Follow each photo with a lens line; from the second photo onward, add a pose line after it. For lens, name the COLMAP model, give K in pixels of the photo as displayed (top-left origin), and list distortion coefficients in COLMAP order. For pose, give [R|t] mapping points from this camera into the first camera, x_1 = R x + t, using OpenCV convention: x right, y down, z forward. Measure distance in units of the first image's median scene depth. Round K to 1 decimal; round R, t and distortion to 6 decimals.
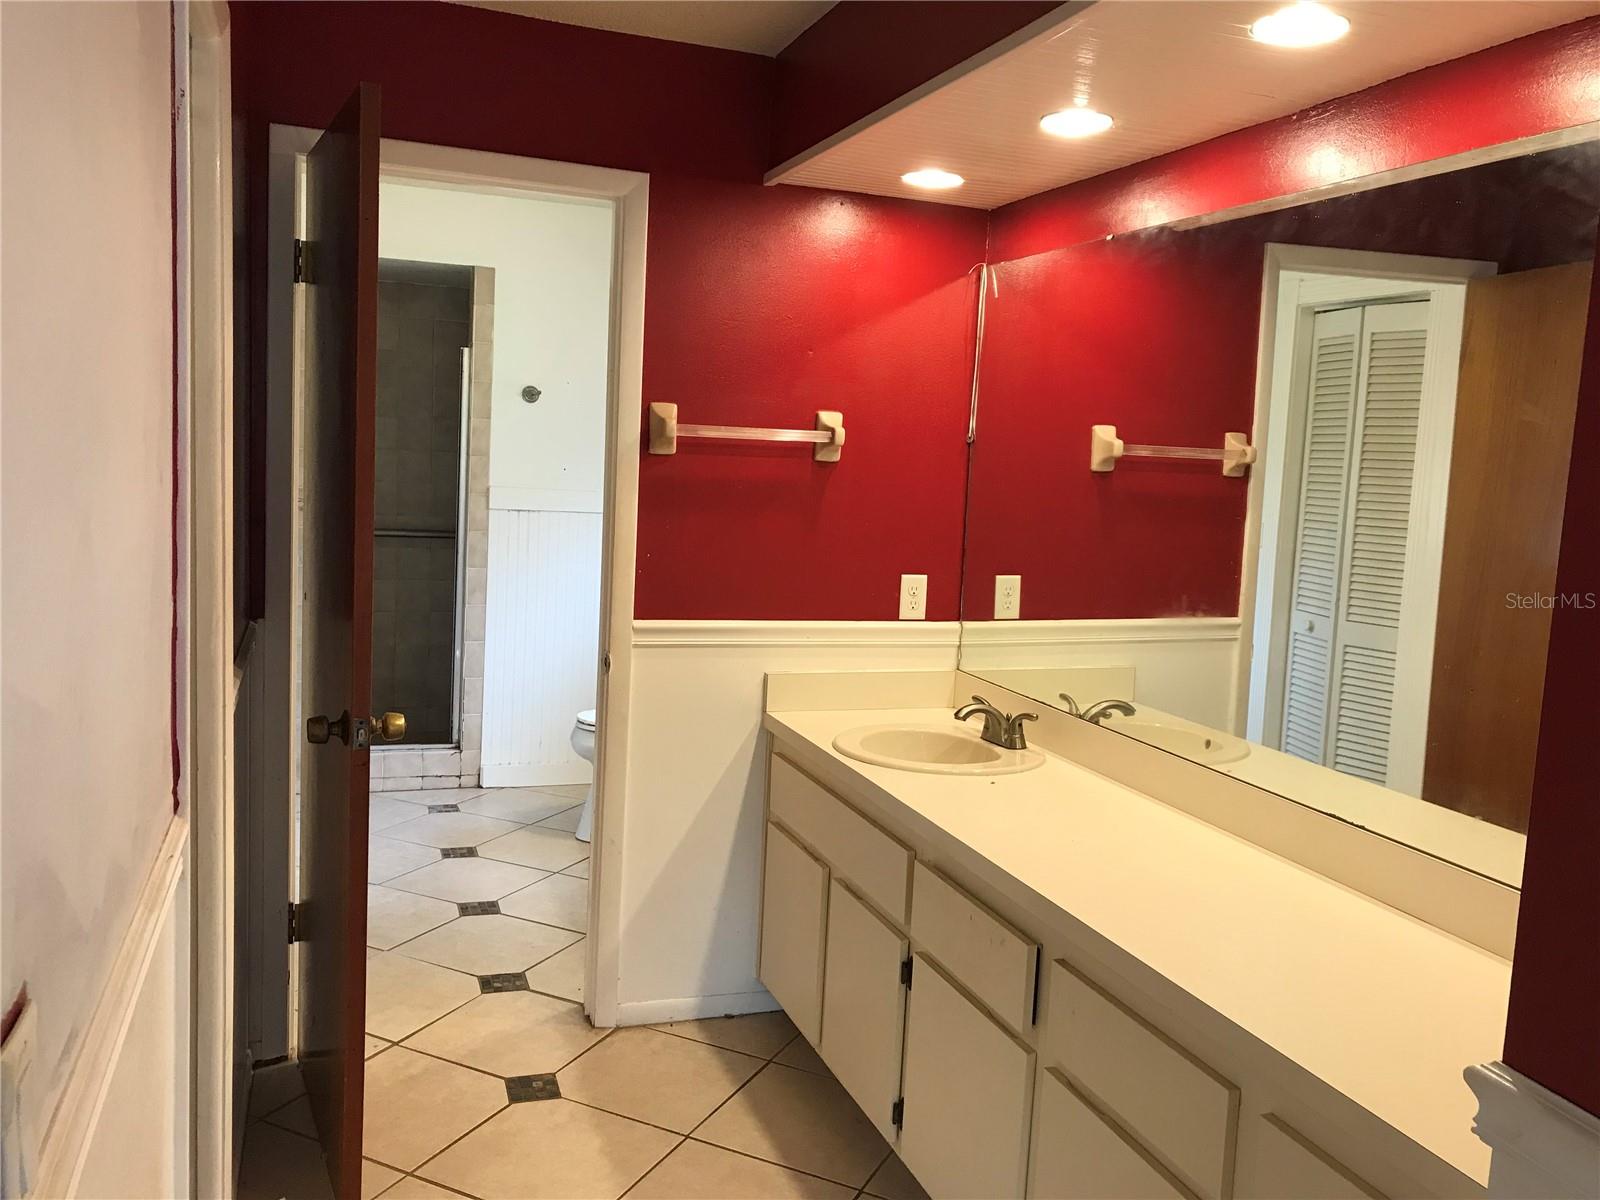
lens RADIAL K [[1300.6, 0, 798.6], [0, 1300.6, 594.2], [0, 0, 1]] dist [0.074616, -0.157838]
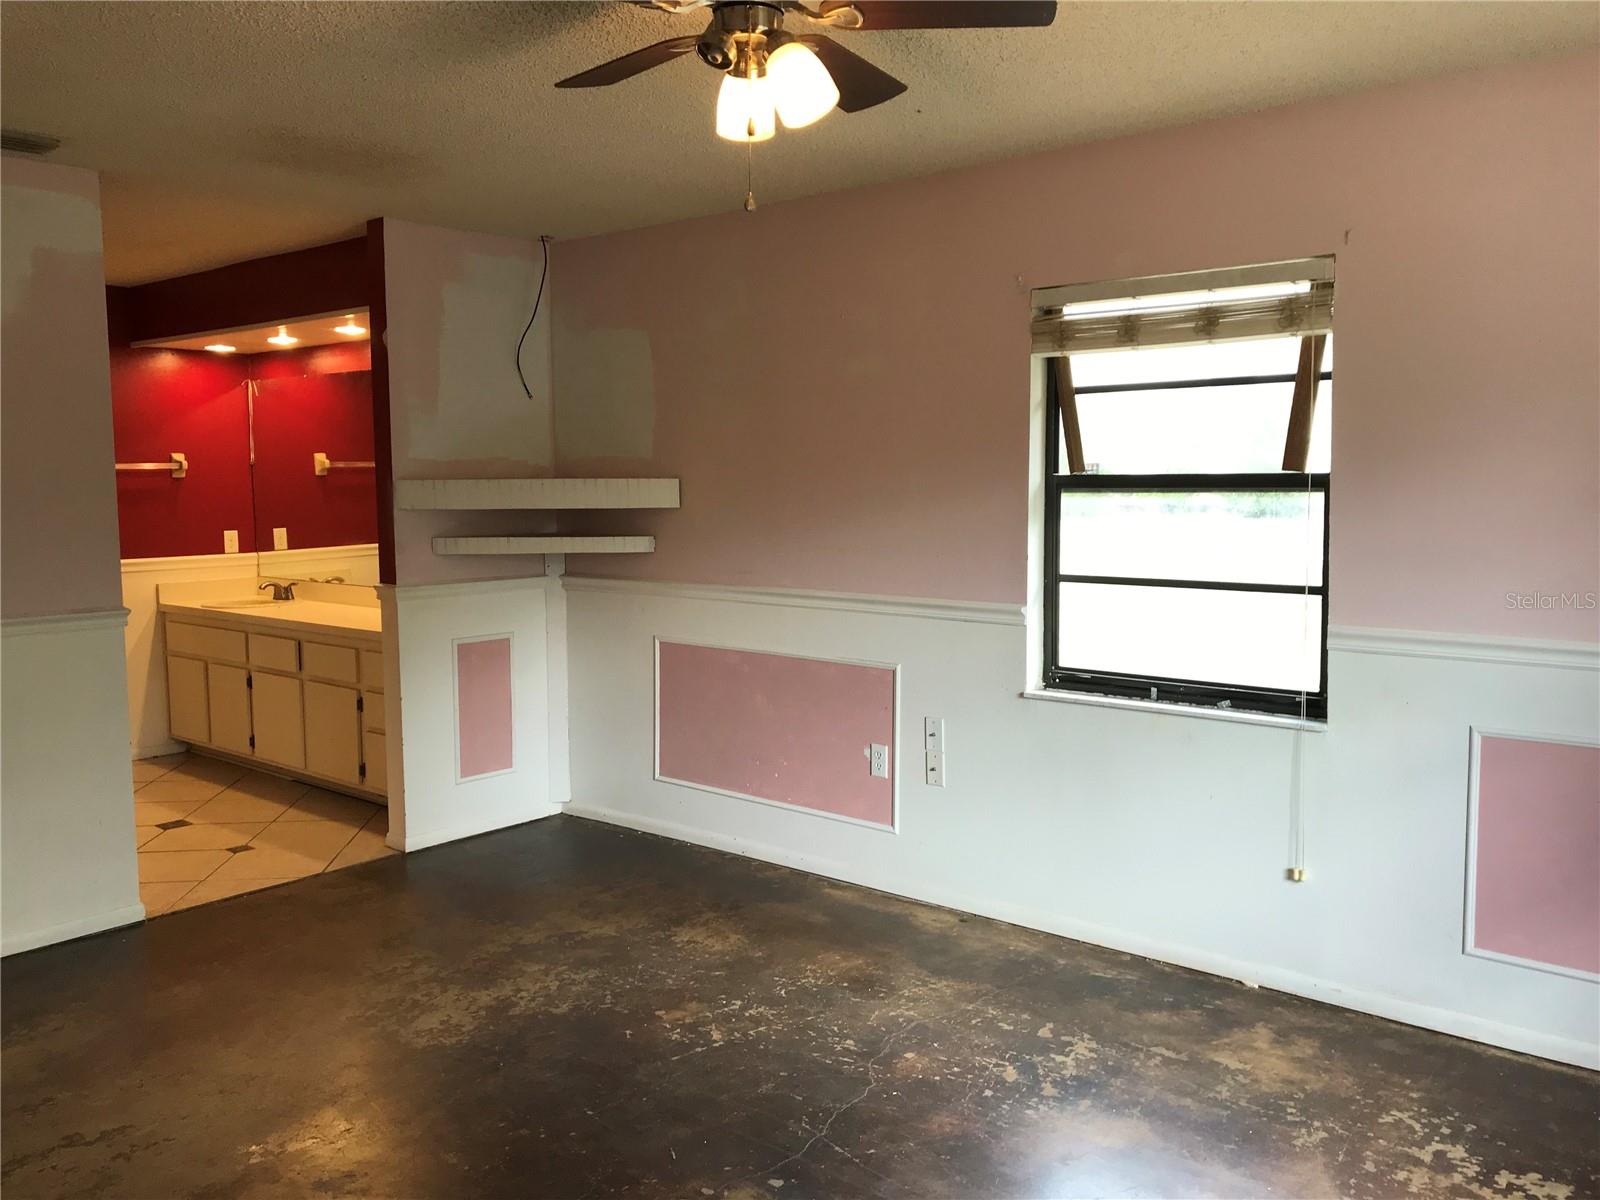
lens RADIAL K [[1310.5, 0, 795.6], [0, 1310.5, 595.5], [0, 0, 1]] dist [0.014252, -0.005640]
pose [[0.865670, -0.103468, 0.489807, -0.170304], [0.106680, 0.994062, 0.021446, 0.142320], [-0.489117, 0.033687, 0.871567, -1.277667]]
